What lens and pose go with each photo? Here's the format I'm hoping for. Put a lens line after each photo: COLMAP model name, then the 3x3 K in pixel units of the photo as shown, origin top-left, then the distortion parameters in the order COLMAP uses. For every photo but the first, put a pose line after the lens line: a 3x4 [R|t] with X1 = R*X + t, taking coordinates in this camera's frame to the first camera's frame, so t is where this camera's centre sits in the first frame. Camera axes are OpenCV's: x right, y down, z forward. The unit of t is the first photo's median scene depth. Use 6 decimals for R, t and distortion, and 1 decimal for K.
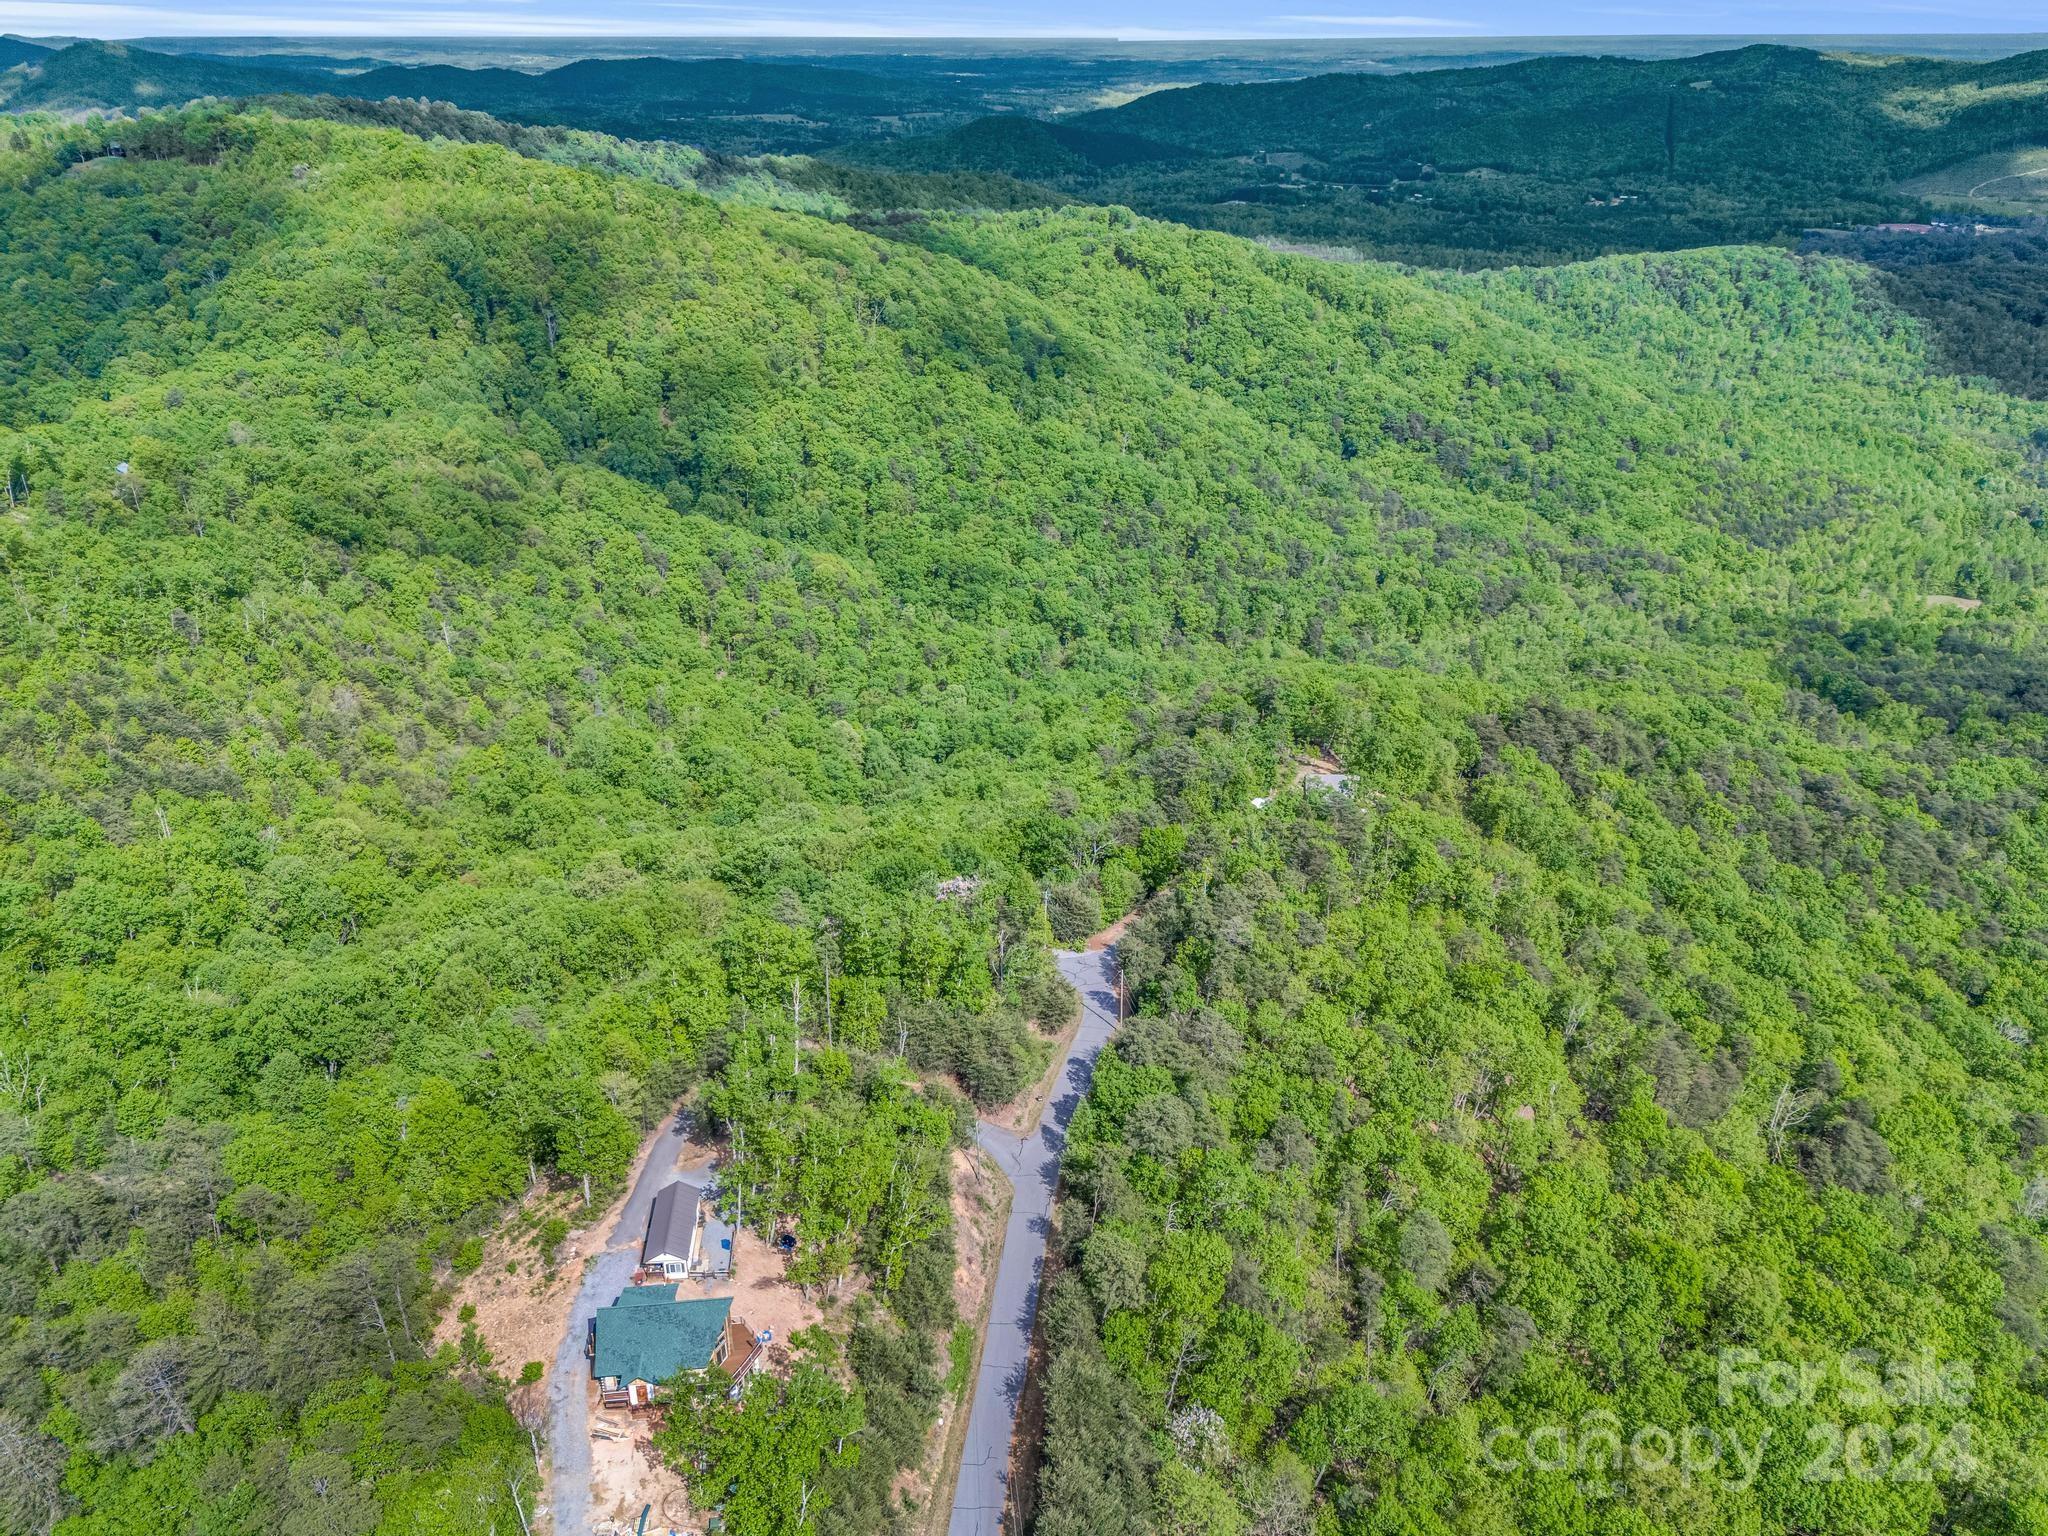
lens RADIAL K [[1549.4, 0, 1024.0], [0, 1549.4, 768.0], [0, 0, 1]] dist [0.066840, -0.078456]
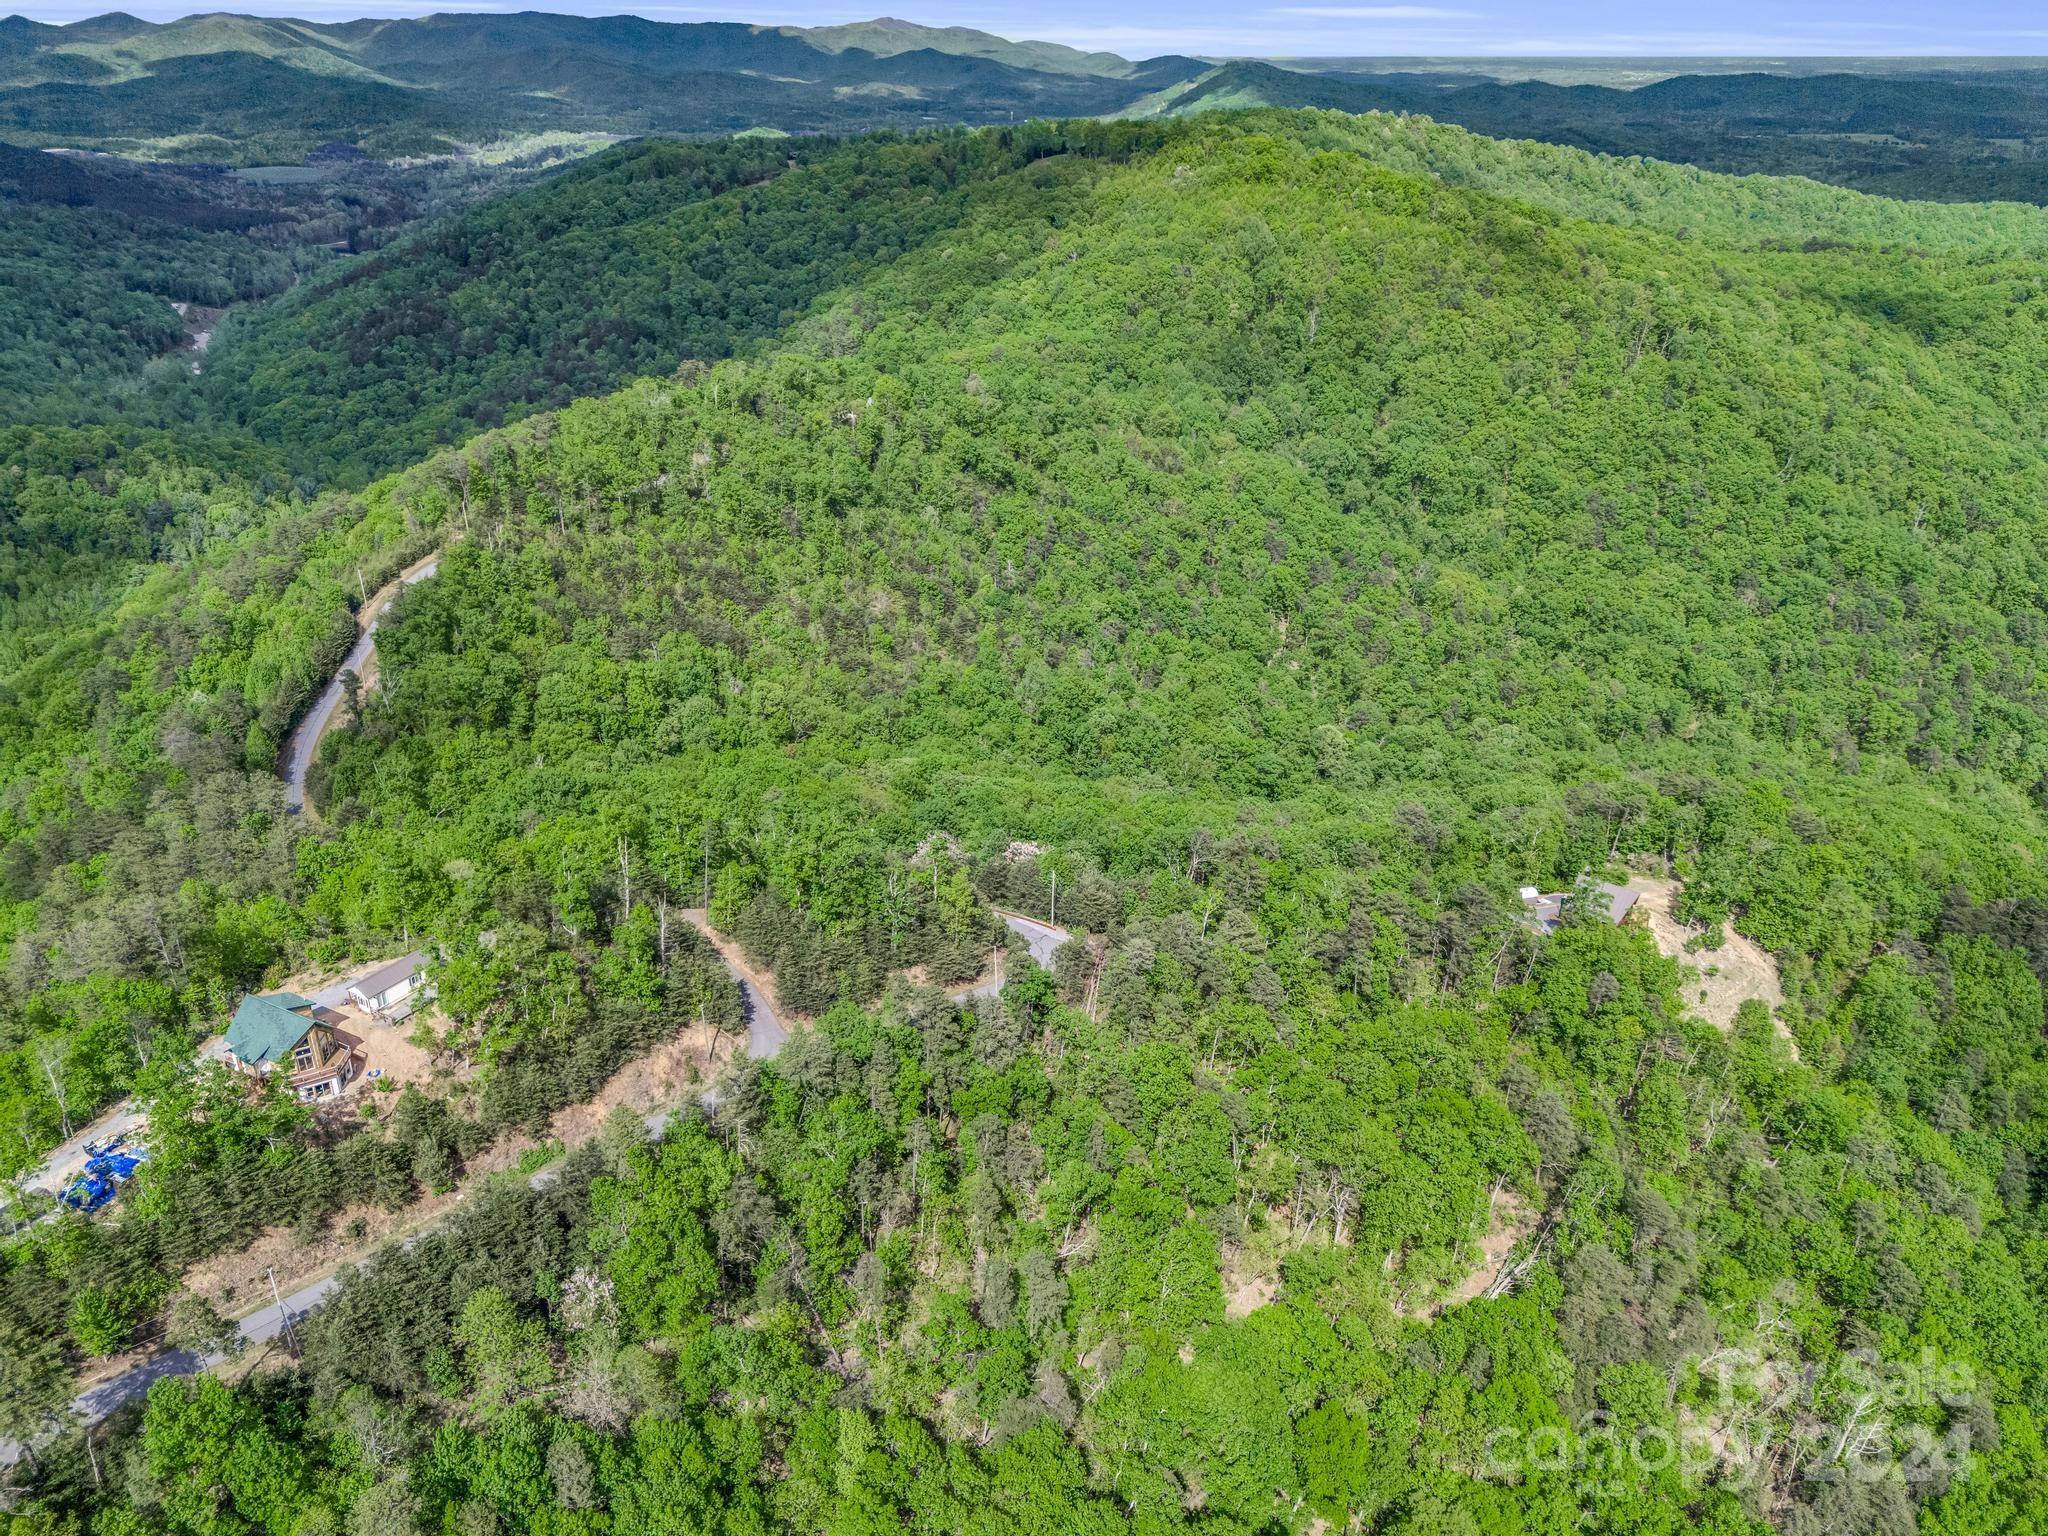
lens RADIAL K [[1496.9, 0, 1024.0], [0, 1496.9, 768.0], [0, 0, 1]] dist [0.061608, -0.063603]
pose [[0.811875, 0.250398, -0.527408, 0.156475], [-0.247903, 0.965729, 0.076885, -0.018469], [0.528585, 0.068325, 0.846126, 0.041538]]
